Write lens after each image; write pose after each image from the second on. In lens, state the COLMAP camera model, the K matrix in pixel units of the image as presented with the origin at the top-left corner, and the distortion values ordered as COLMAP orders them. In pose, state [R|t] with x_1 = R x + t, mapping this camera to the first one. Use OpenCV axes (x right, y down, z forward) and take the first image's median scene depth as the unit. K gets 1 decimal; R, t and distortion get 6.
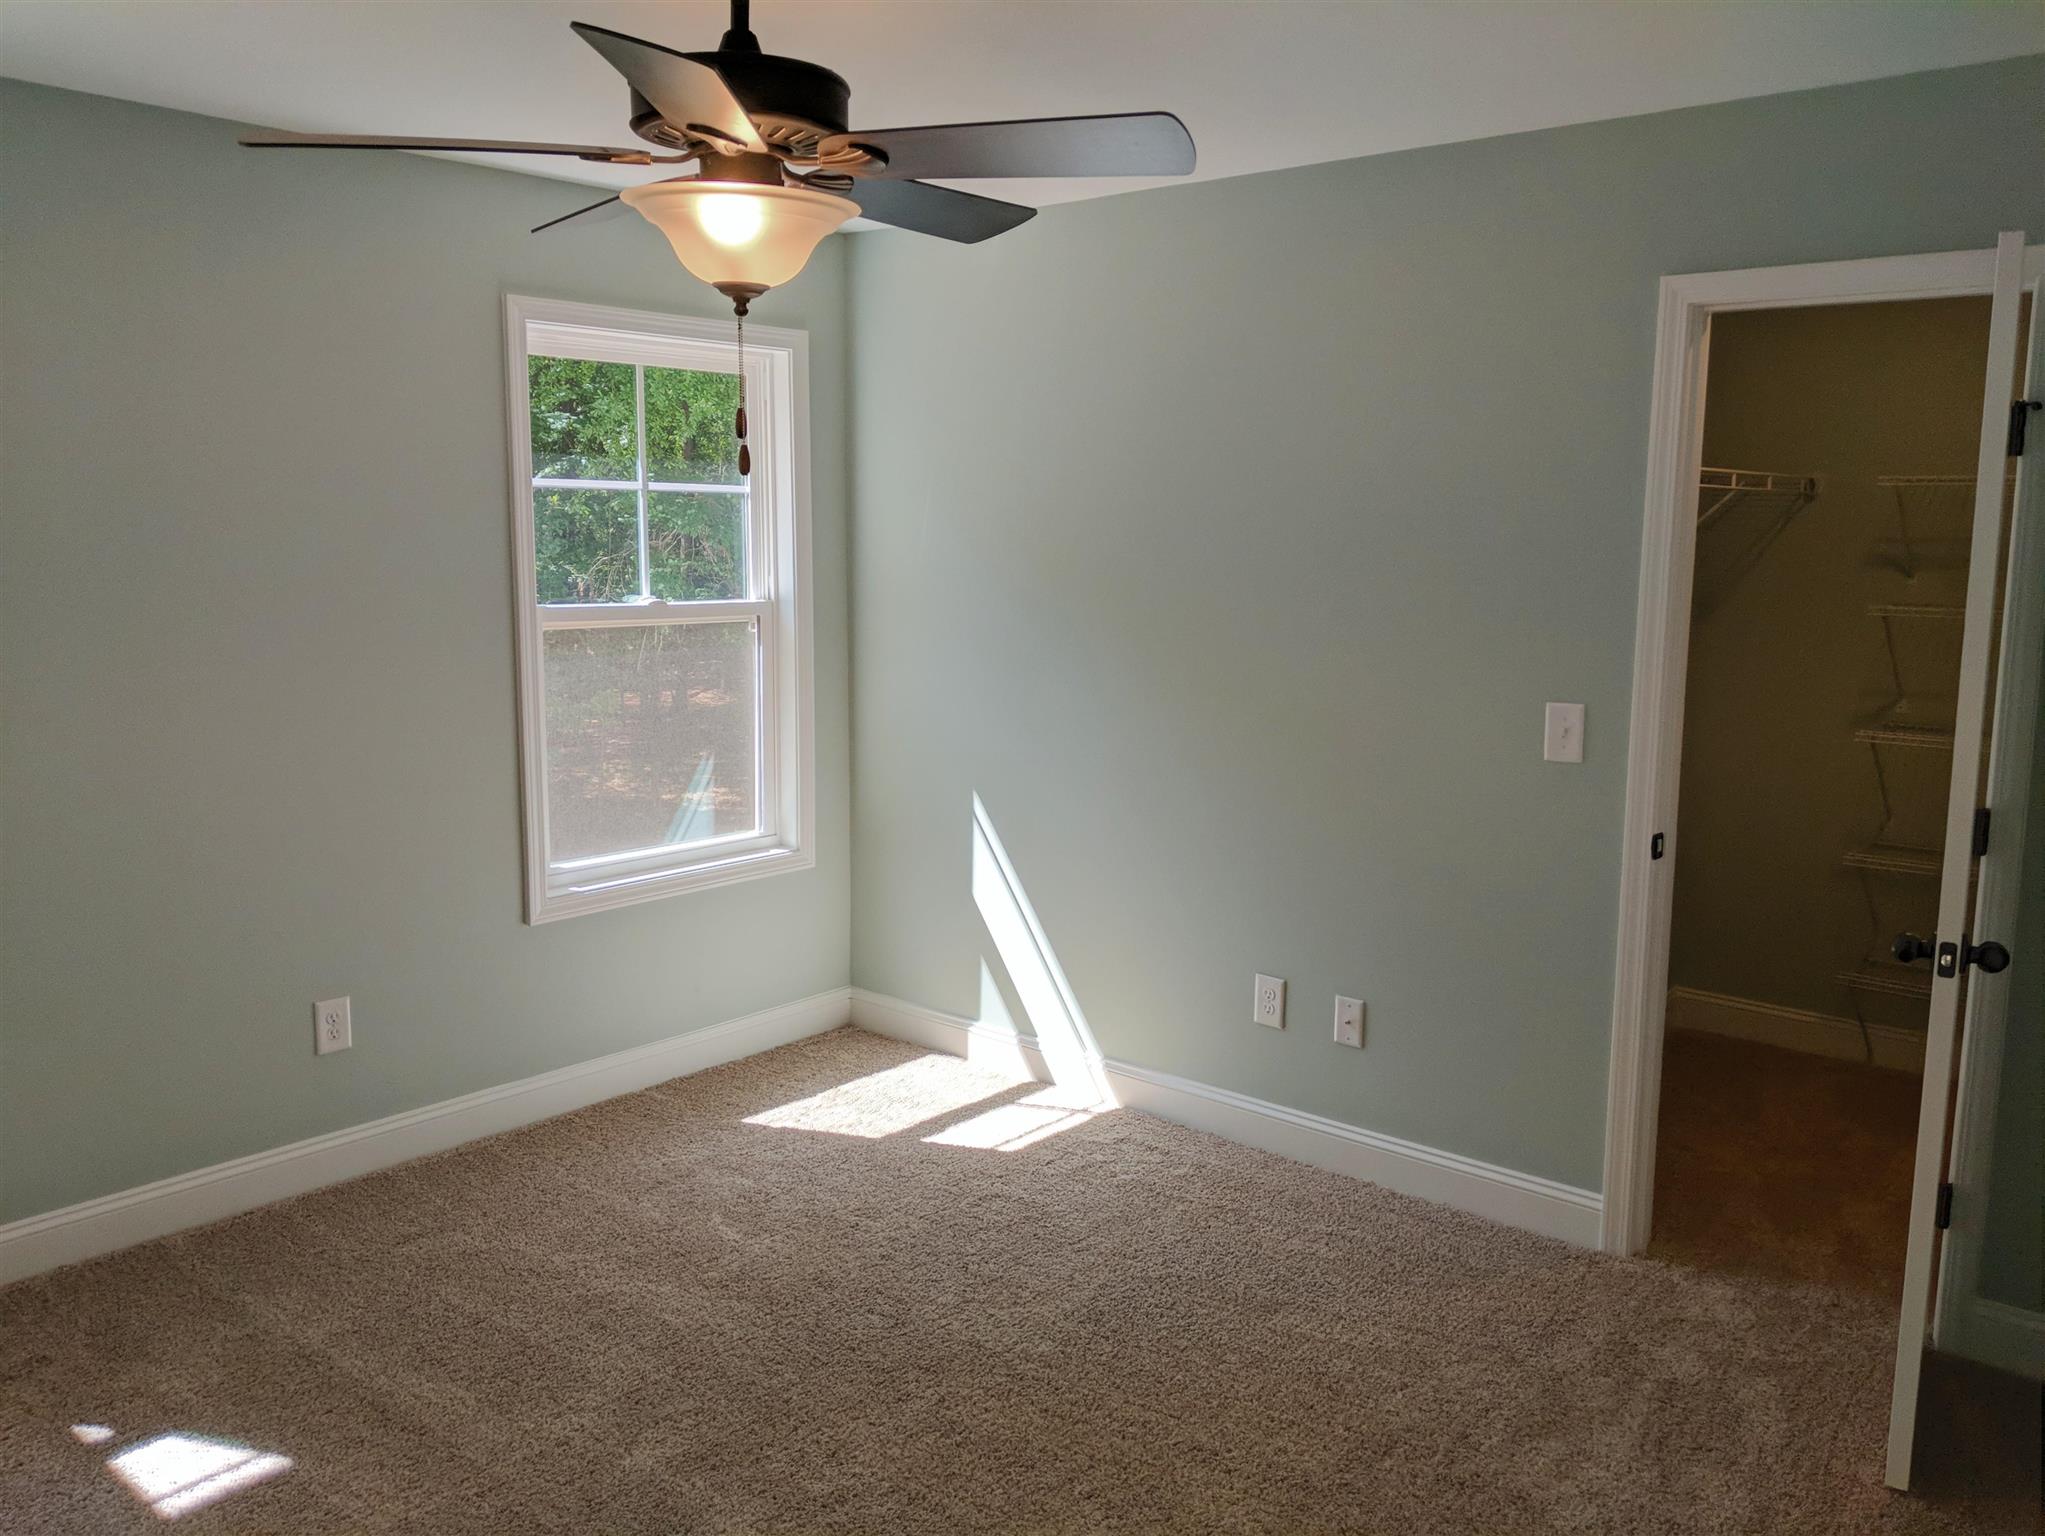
lens RADIAL K [[1623.0, 0, 1024.3], [0, 1623.0, 769.3], [0, 0, 1]] dist [-0.000996, -0.004915]
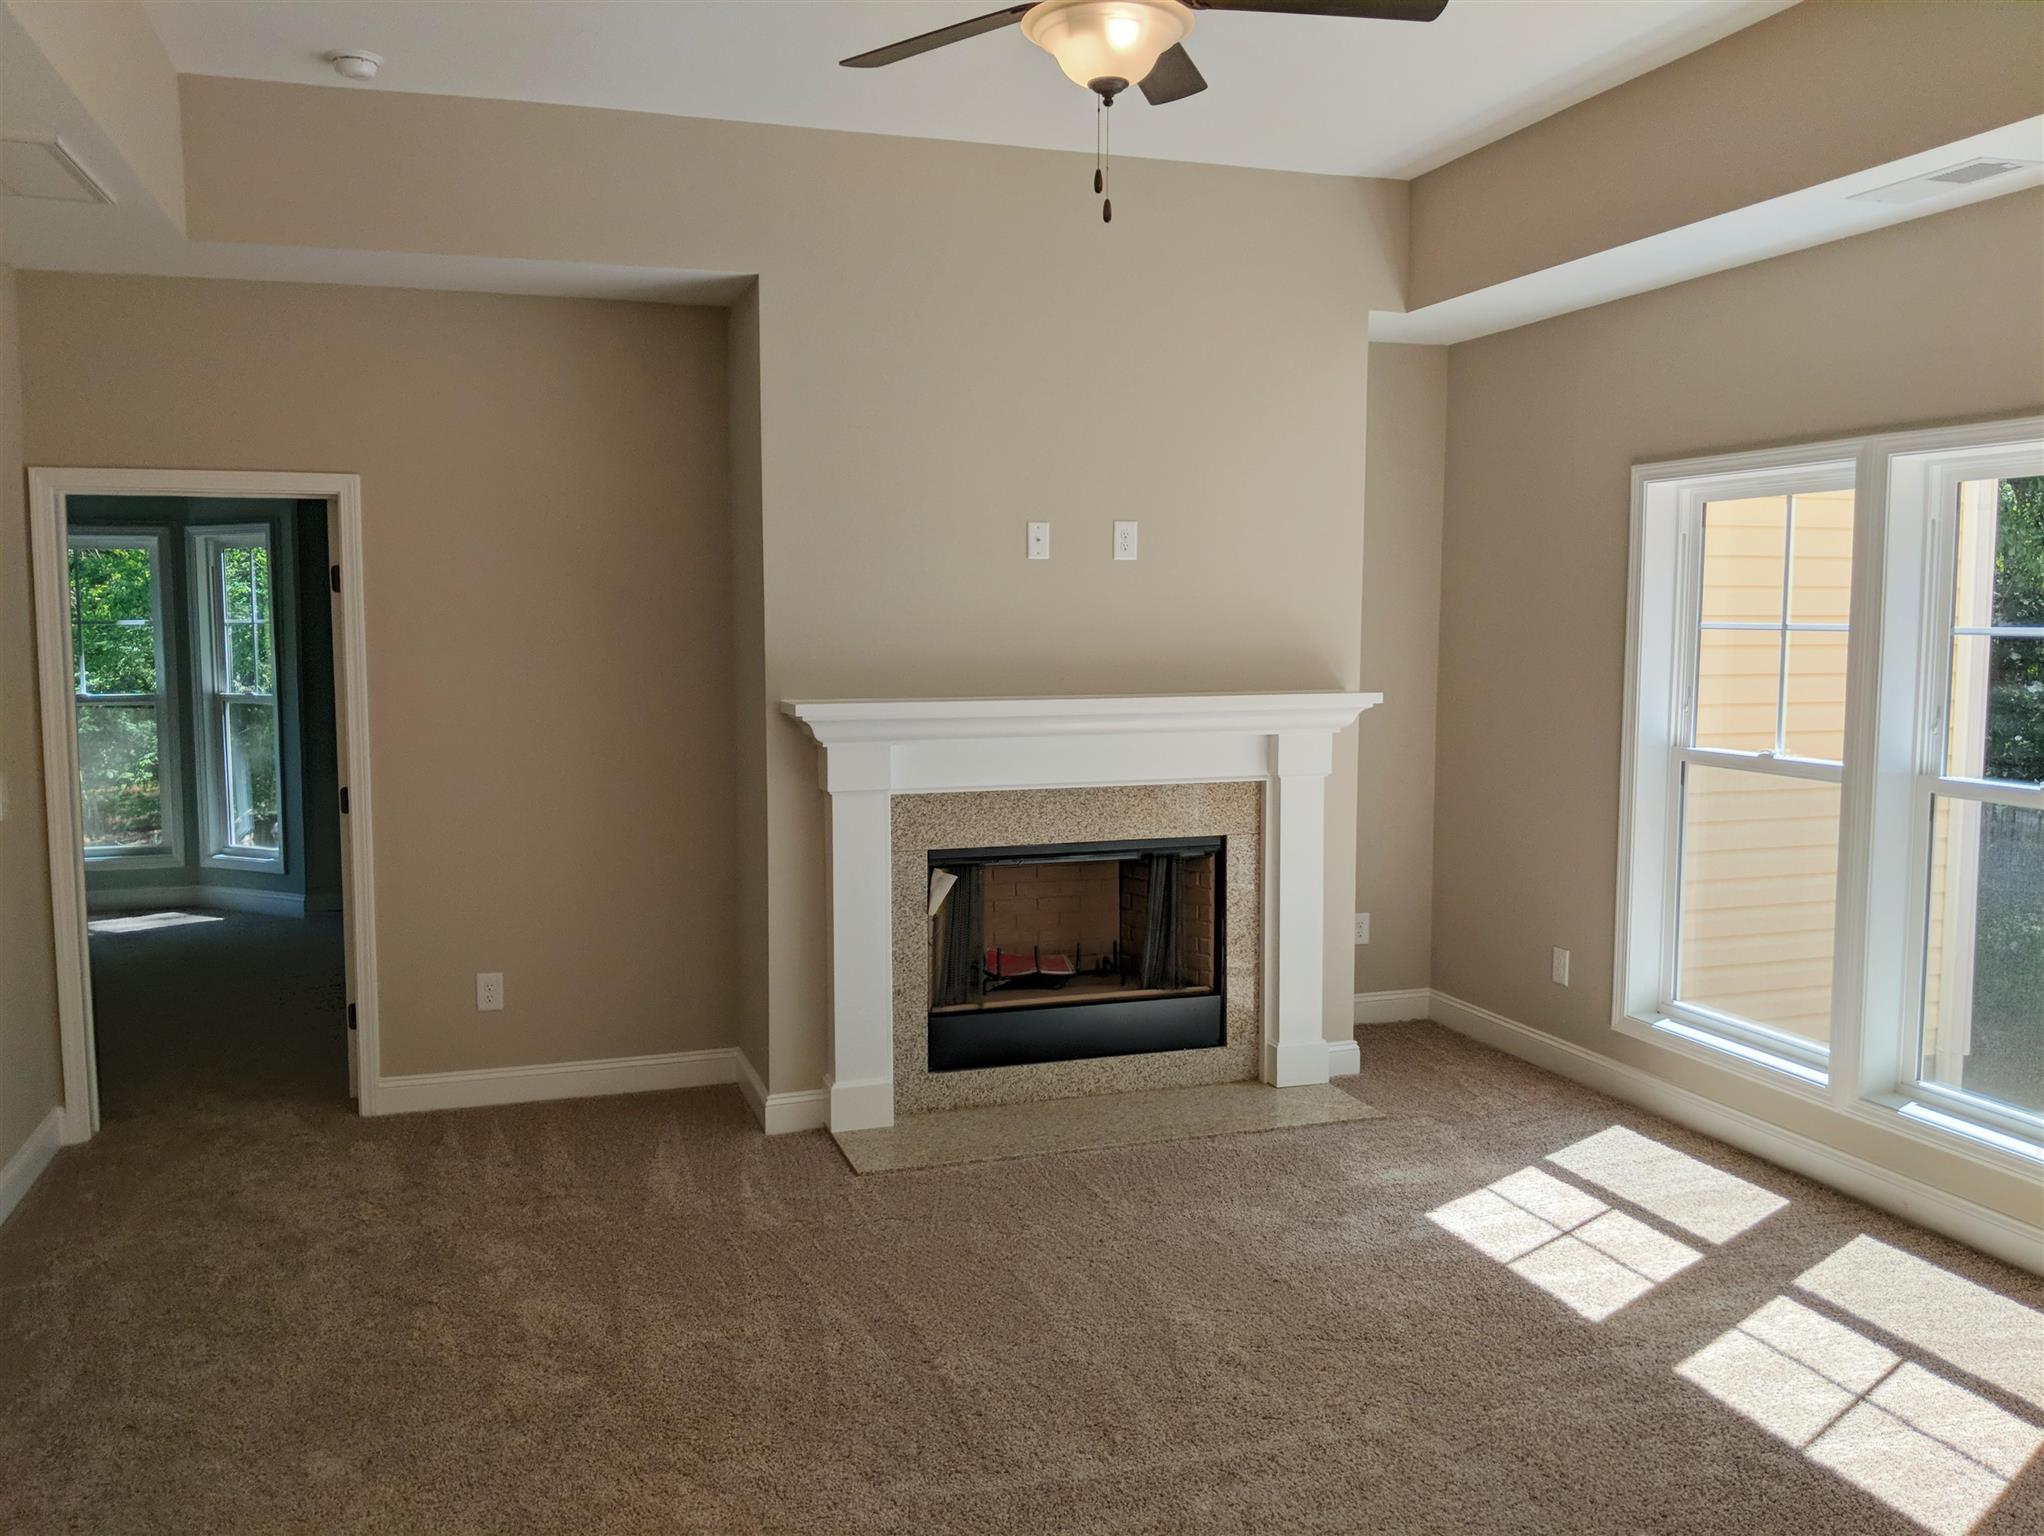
lens RADIAL K [[1622.3, 0, 1021.9], [0, 1622.3, 769.4], [0, 0, 1]] dist [-0.000996, -0.004915]
pose [[-0.507229, 0.070041, -0.858960, 0.982196], [-0.129532, 0.979174, 0.156334, -0.175093], [0.852021, 0.190560, -0.487593, 1.024435]]
